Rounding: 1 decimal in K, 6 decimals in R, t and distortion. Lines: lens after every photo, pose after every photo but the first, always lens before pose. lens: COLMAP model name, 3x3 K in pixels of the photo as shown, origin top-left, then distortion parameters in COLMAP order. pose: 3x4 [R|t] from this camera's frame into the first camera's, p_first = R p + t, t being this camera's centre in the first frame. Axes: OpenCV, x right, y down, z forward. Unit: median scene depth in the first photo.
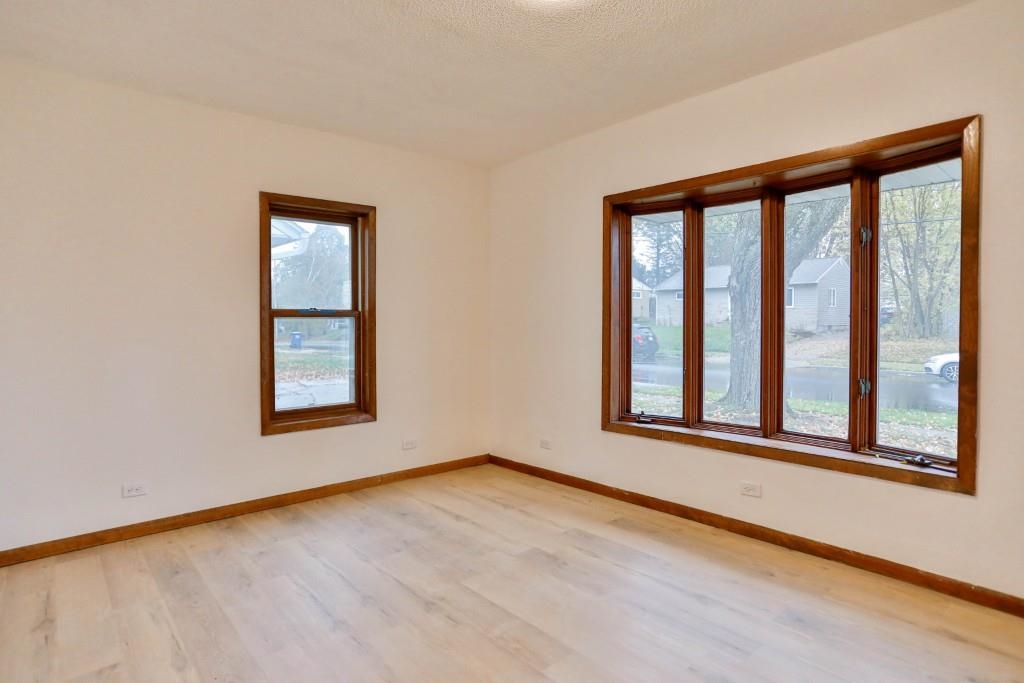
lens RADIAL K [[527.4, 0, 505.1], [0, 527.4, 335.6], [0, 0, 1]] dist [-0.047764, 0.016513]
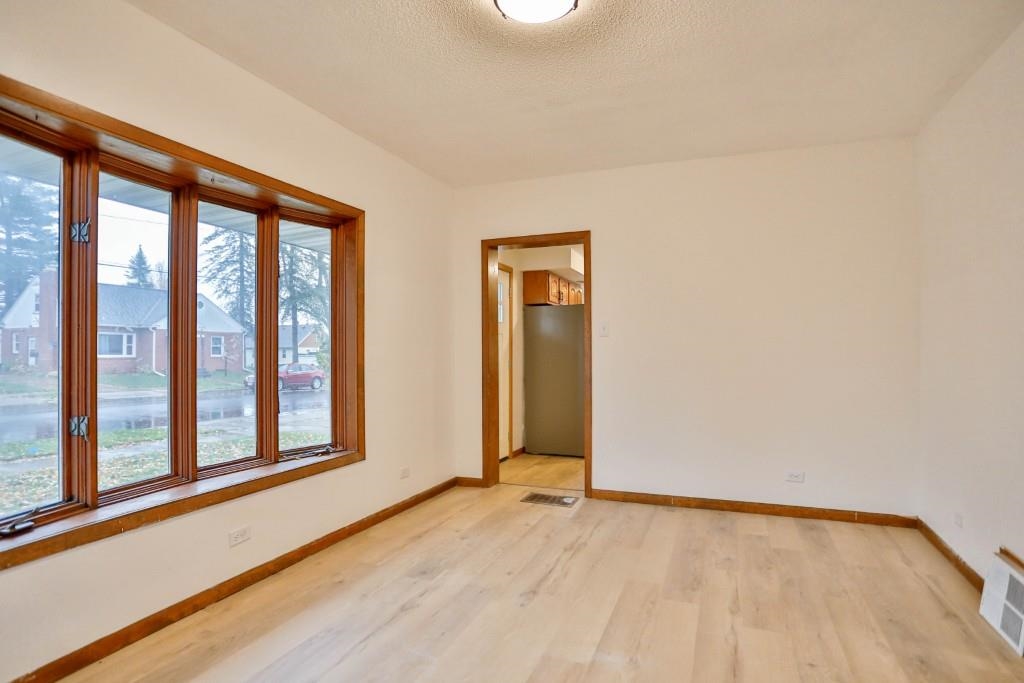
lens RADIAL K [[527.4, 0, 505.2], [0, 527.4, 346.4], [0, 0, 1]] dist [-0.047764, 0.016513]
pose [[-0.433513, -0.002020, 0.901145, -0.552997], [0.010637, 0.999916, 0.007359, -0.026587], [-0.901084, 0.012775, -0.433456, 1.060564]]
